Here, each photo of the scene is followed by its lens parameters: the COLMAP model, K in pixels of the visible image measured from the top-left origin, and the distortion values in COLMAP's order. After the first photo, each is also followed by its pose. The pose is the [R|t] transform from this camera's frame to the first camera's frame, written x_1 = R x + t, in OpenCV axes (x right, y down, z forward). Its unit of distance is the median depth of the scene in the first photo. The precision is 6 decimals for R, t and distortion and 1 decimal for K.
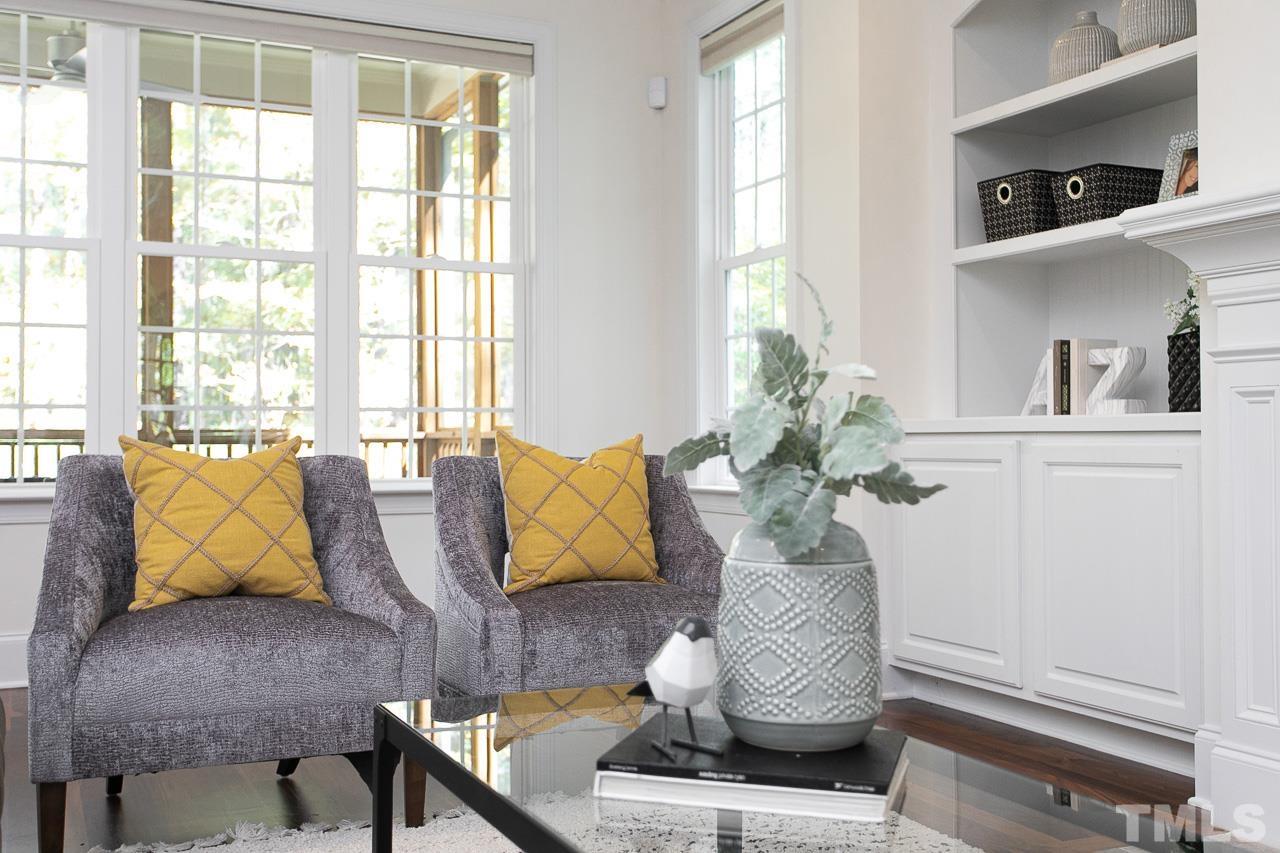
lens RADIAL K [[1340.7, 0, 640.0], [0, 1340.7, 426.5], [0, 0, 1]] dist [0.005568, 0.004338]
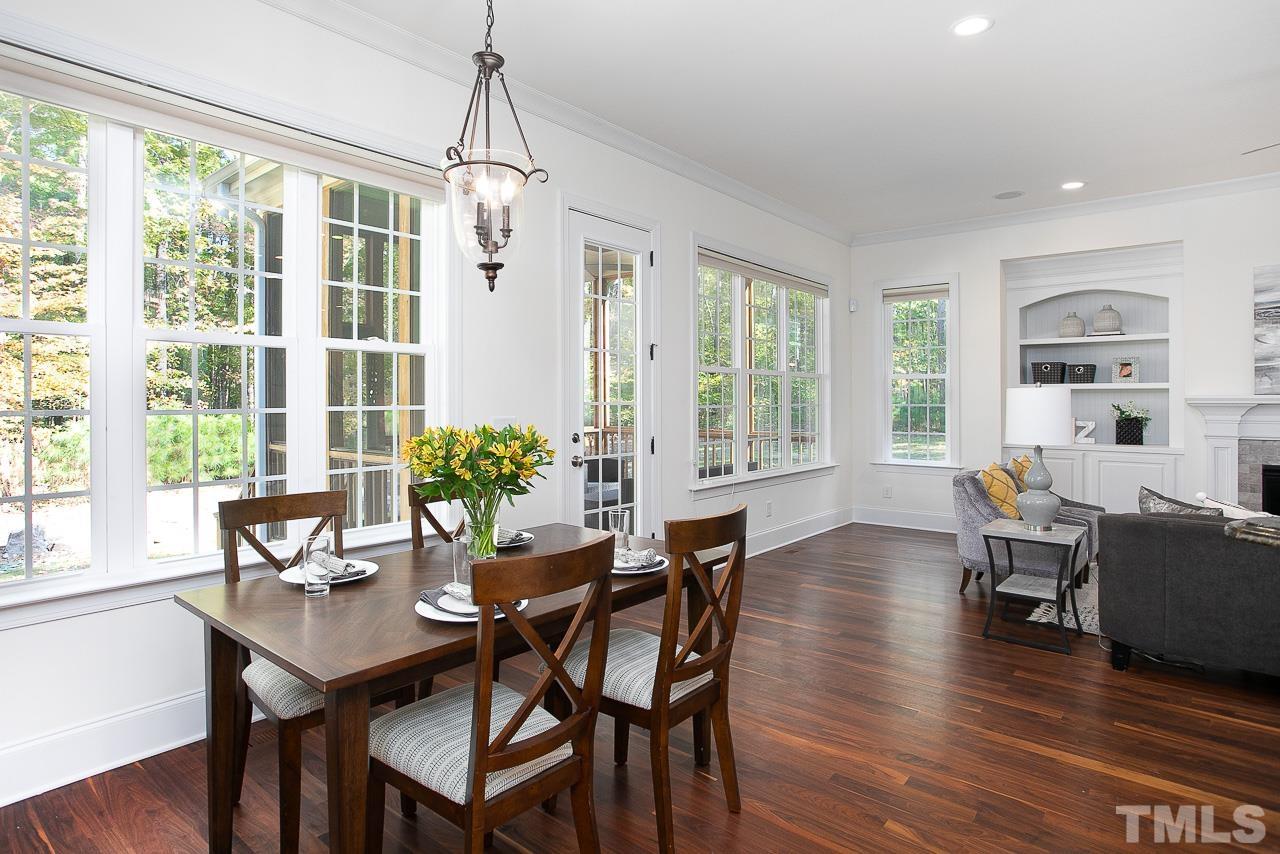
lens RADIAL K [[679.3, 0, 646.5], [0, 679.3, 404.8], [0, 0, 1]] dist [-0.017734, -0.000162]
pose [[0.901594, 0.001591, 0.432581, -1.392228], [-0.011168, 0.999746, 0.019600, -0.126408], [-0.432440, -0.022503, 0.901382, 0.006114]]
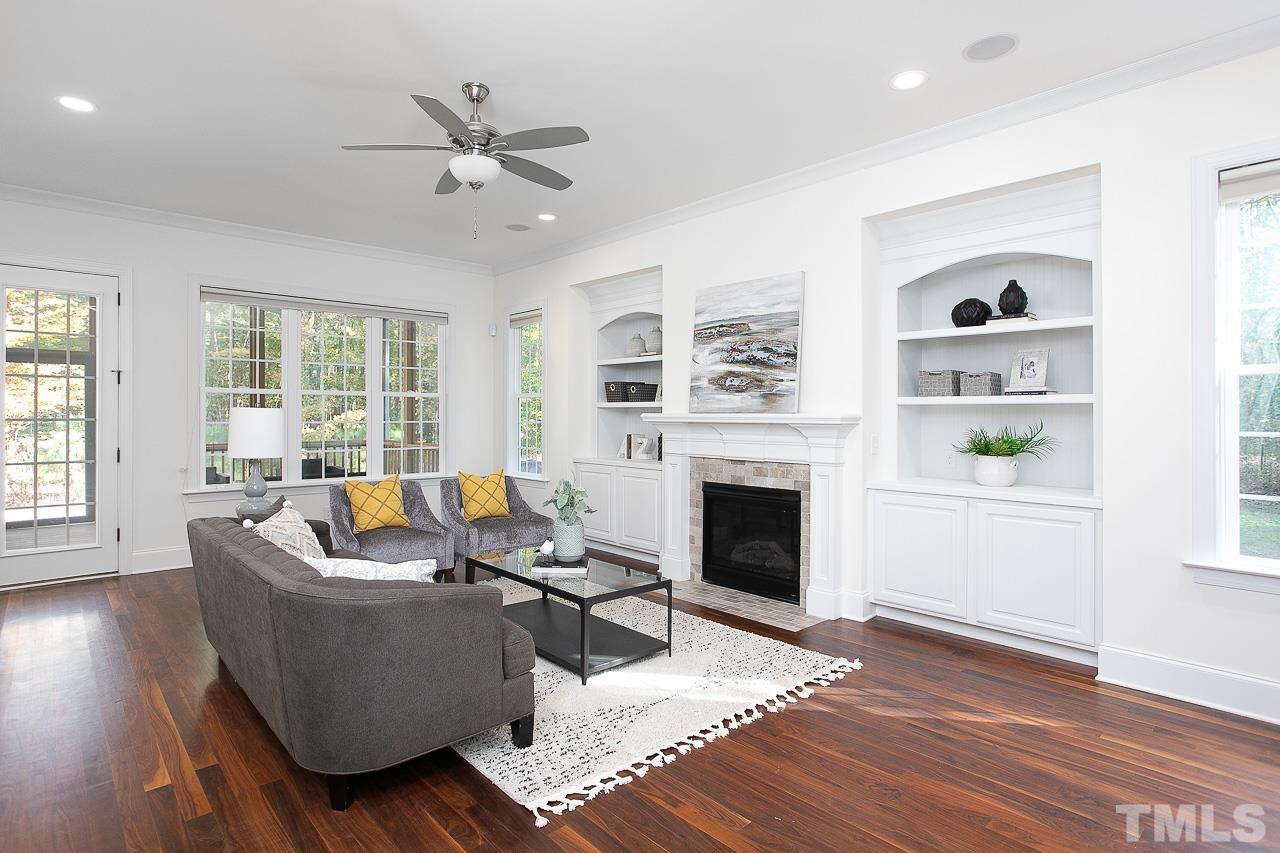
lens RADIAL K [[679.3, 0, 646.5], [0, 679.3, 404.3], [0, 0, 1]] dist [-0.017734, -0.000162]
pose [[0.952036, 0.011597, 0.305766, -0.169495], [-0.011401, 0.999932, -0.002427, -0.148897], [-0.305773, -0.001175, 0.952104, -0.655330]]
